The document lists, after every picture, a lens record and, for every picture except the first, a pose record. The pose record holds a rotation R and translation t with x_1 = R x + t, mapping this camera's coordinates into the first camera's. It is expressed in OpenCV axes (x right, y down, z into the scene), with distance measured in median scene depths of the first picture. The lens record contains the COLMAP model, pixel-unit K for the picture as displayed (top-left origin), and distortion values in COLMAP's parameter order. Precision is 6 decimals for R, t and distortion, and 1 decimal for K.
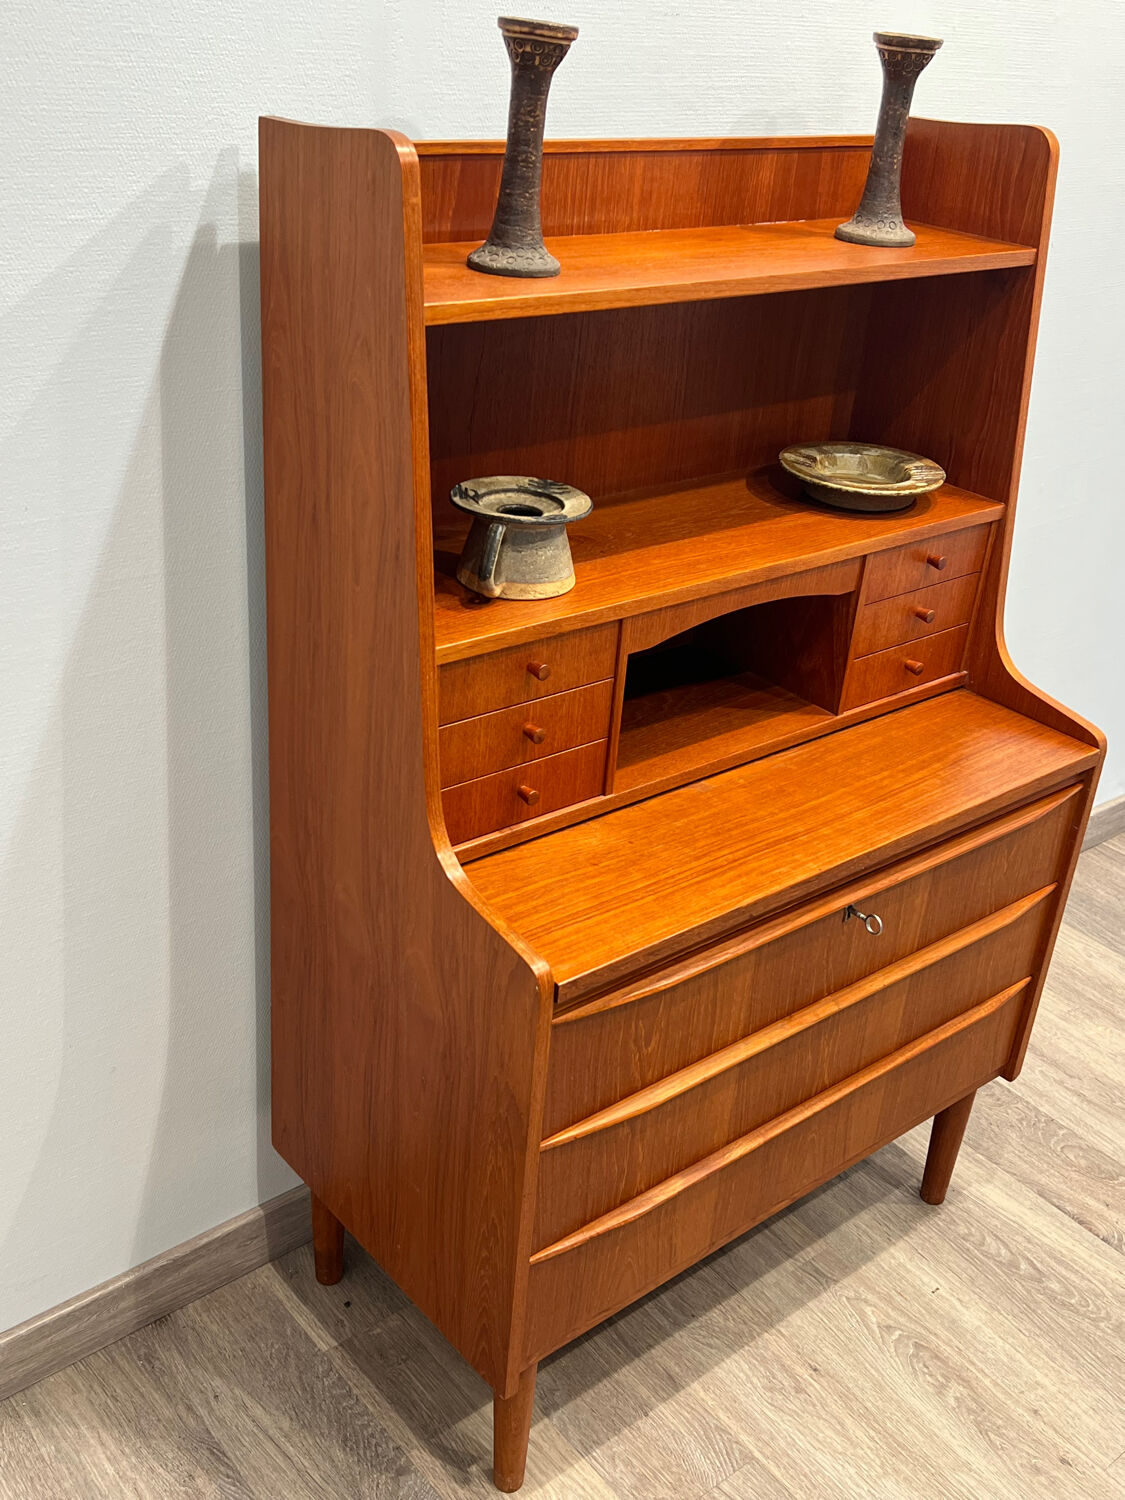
lens RADIAL K [[1560.9, 0, 570.3], [0, 1560.9, 744.4], [0, 0, 1]] dist [0.061170, -0.104847]
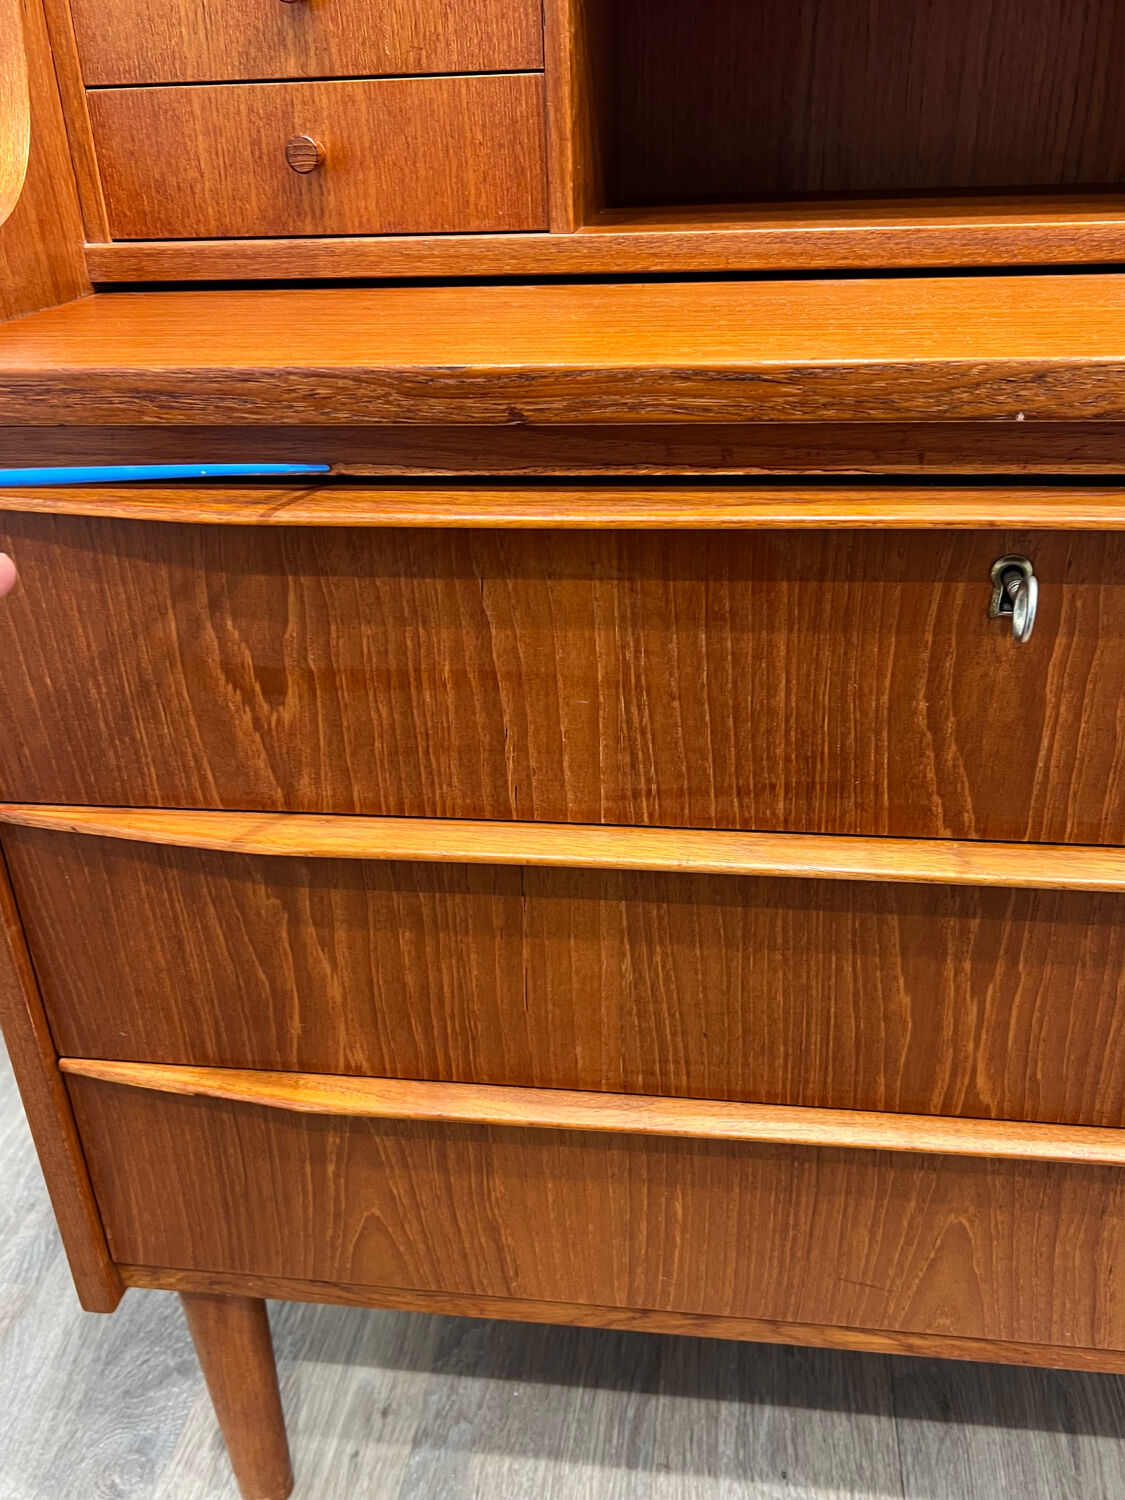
lens RADIAL K [[1246.0, 0, 562.5], [0, 1246.0, 750.0], [0, 0, 1]] dist [0.117921, -0.197922]
pose [[0.668337, 0.242070, -0.703369, 0.294724], [-0.261509, 0.961670, 0.082482, 0.134605], [0.696375, 0.128812, 0.706023, 0.699969]]
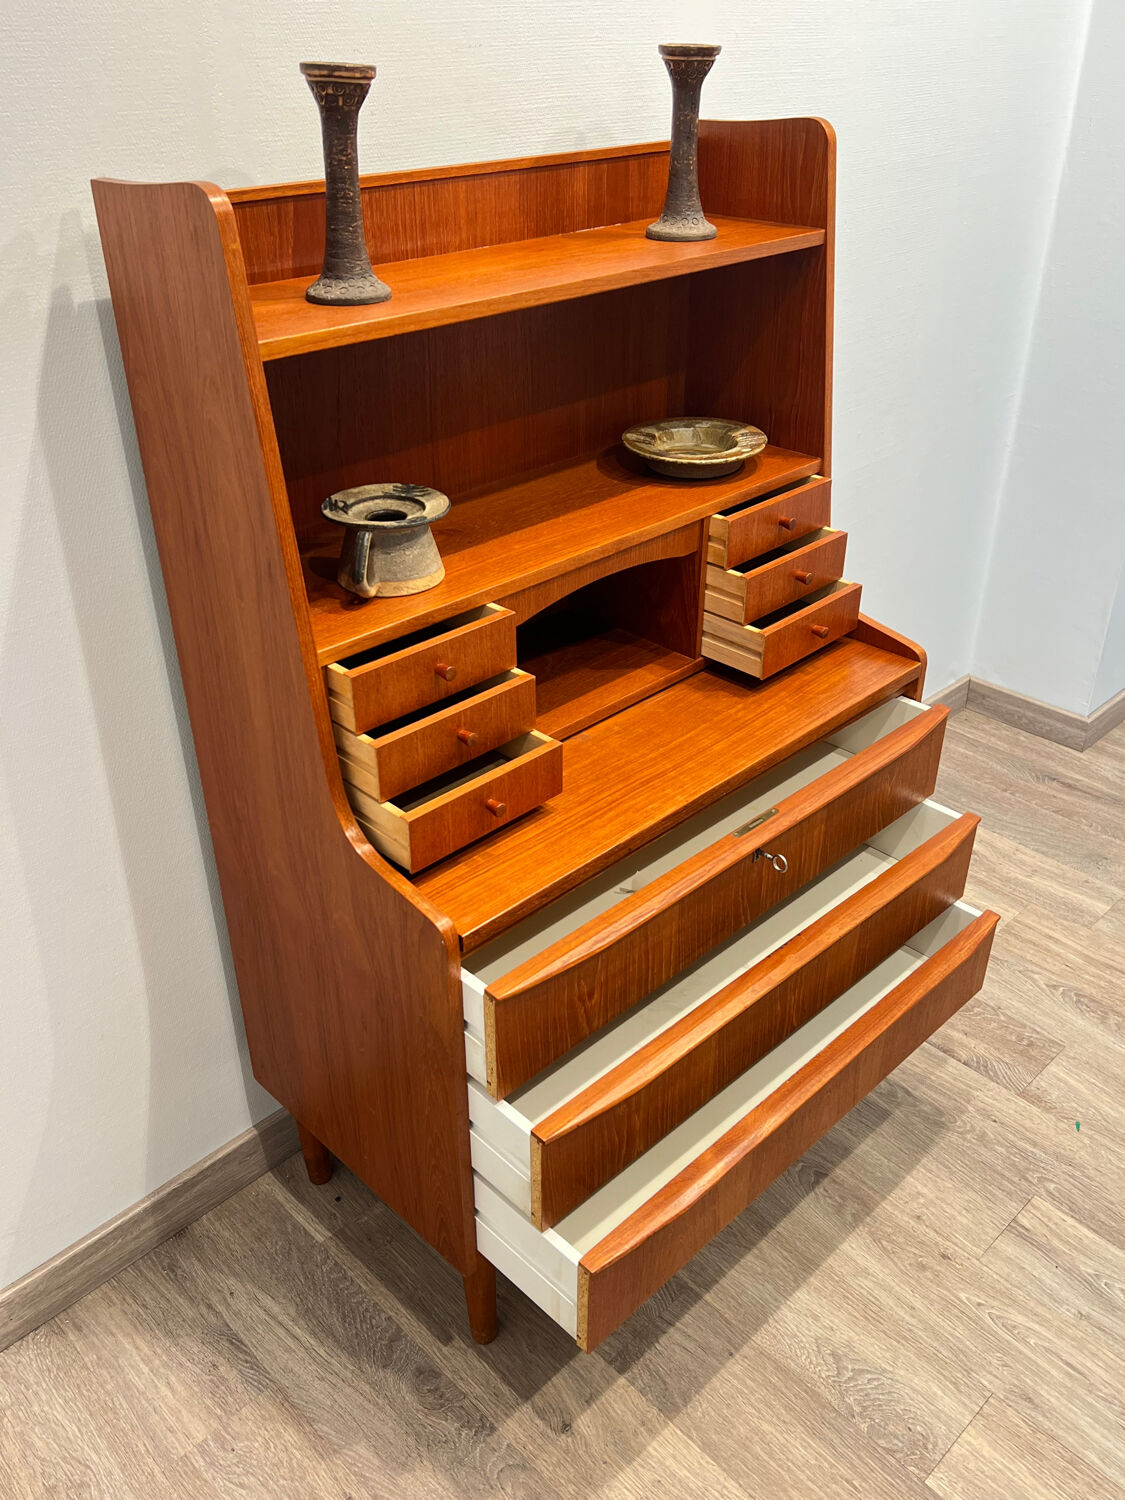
lens RADIAL K [[1267.5, 0, 564.4], [0, 1267.5, 756.3], [0, 0, 1]] dist [0.027619, -0.021184]
pose [[0.993317, -0.112472, 0.025904, 0.044287], [0.110394, 0.991341, 0.071104, -0.025642], [-0.033677, -0.067769, 0.997133, 0.068466]]
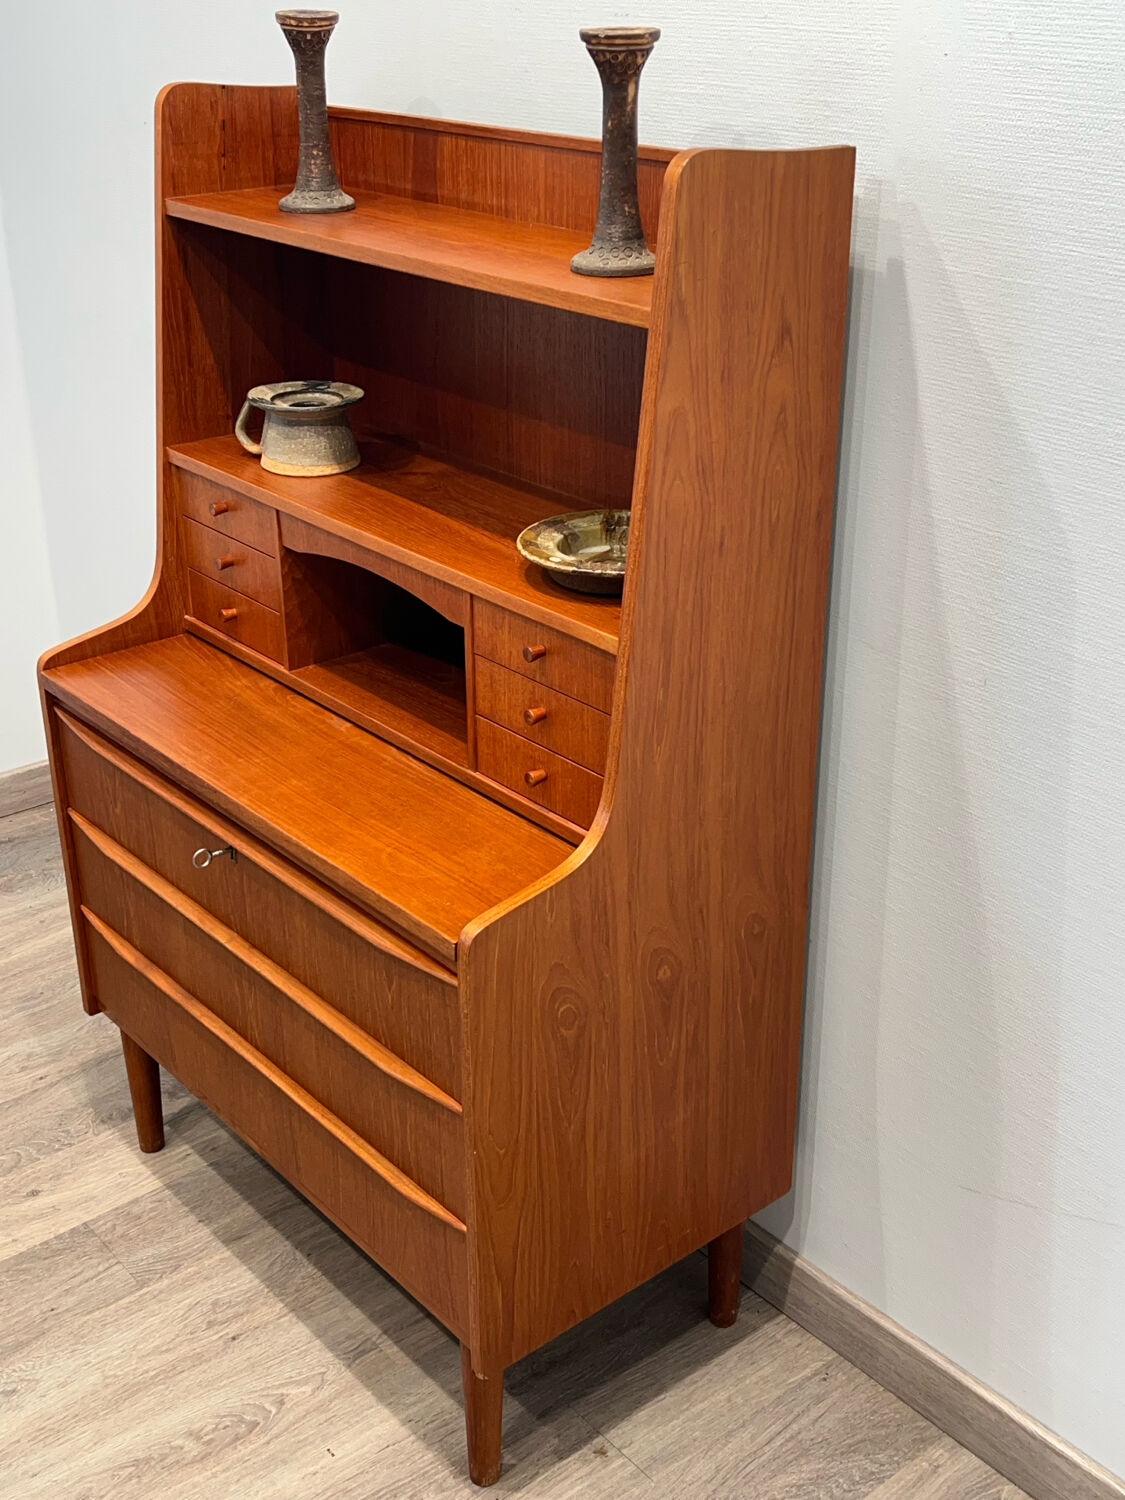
lens RADIAL K [[1771.2, 0, 562.5], [0, 1771.2, 750.0], [0, 0, 1]] dist [0.098572, -0.227779]
pose [[-0.002875, 0.350382, -0.936603, 1.170102], [-0.454297, 0.833918, 0.313362, -0.387552], [0.890846, 0.426397, 0.156780, 0.922048]]
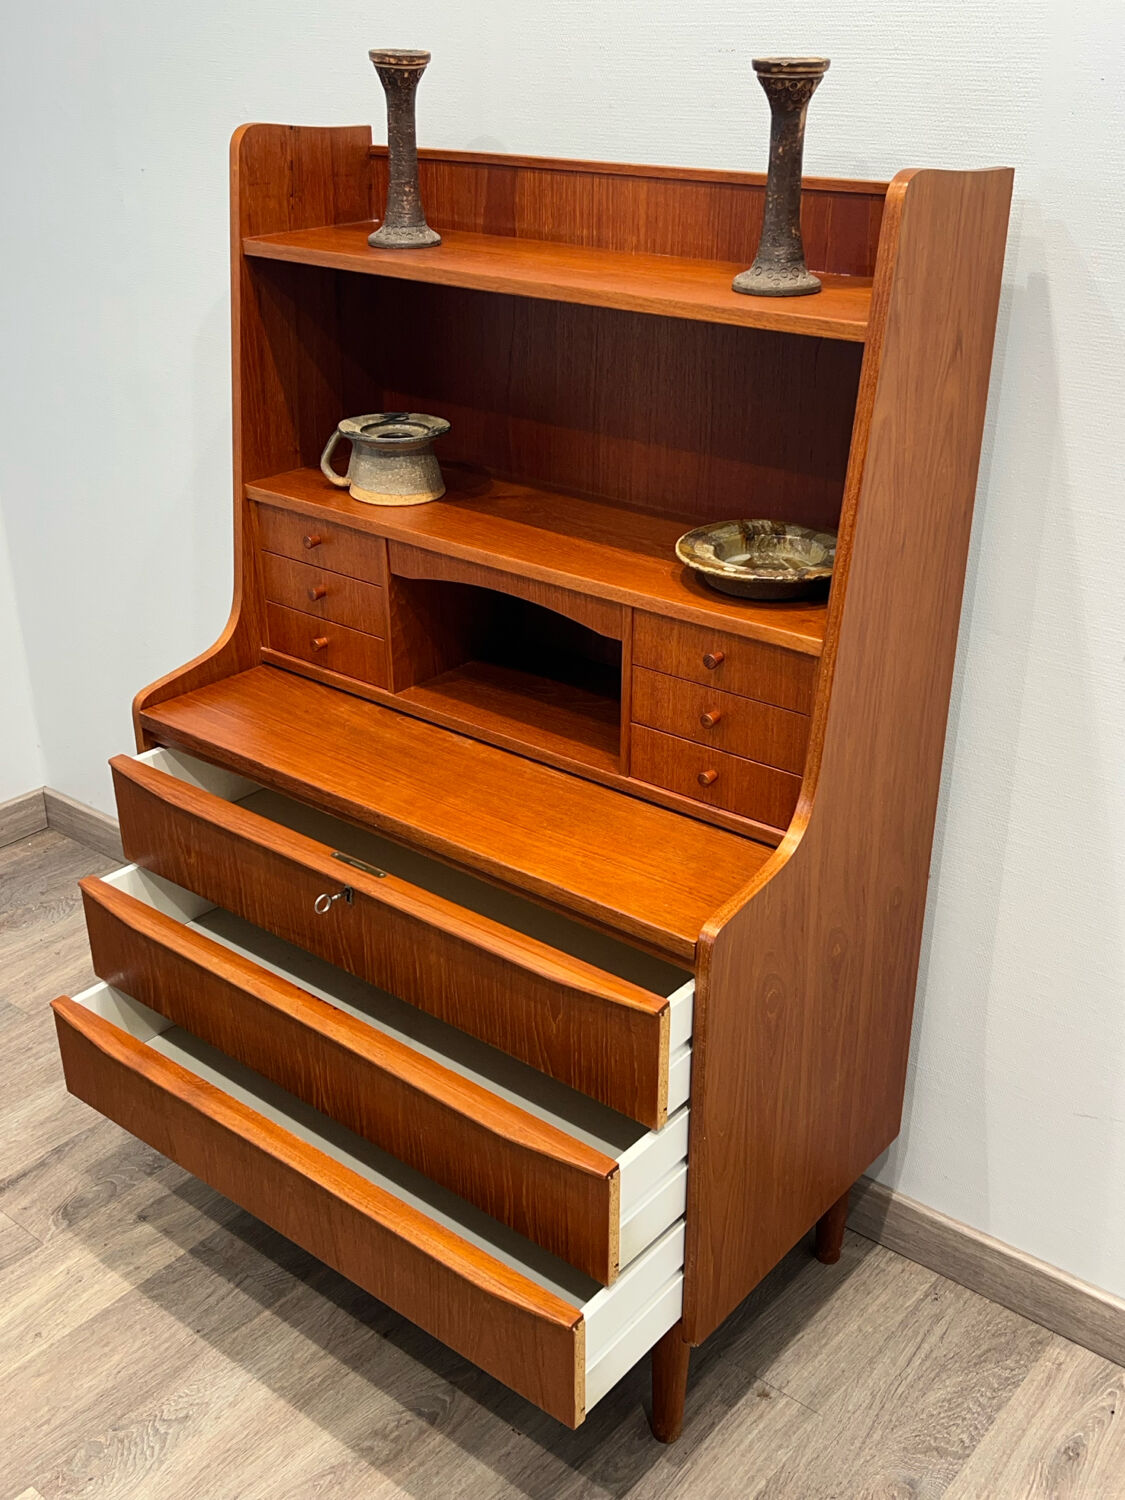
lens RADIAL K [[1560.3, 0, 562.7], [0, 1560.3, 767.5], [0, 0, 1]] dist [0.073361, -0.142596]
pose [[0.181314, 0.360600, -0.914928, 1.070937], [-0.437261, 0.862887, 0.253436, -0.256715], [0.880868, 0.354111, 0.314130, 0.700623]]
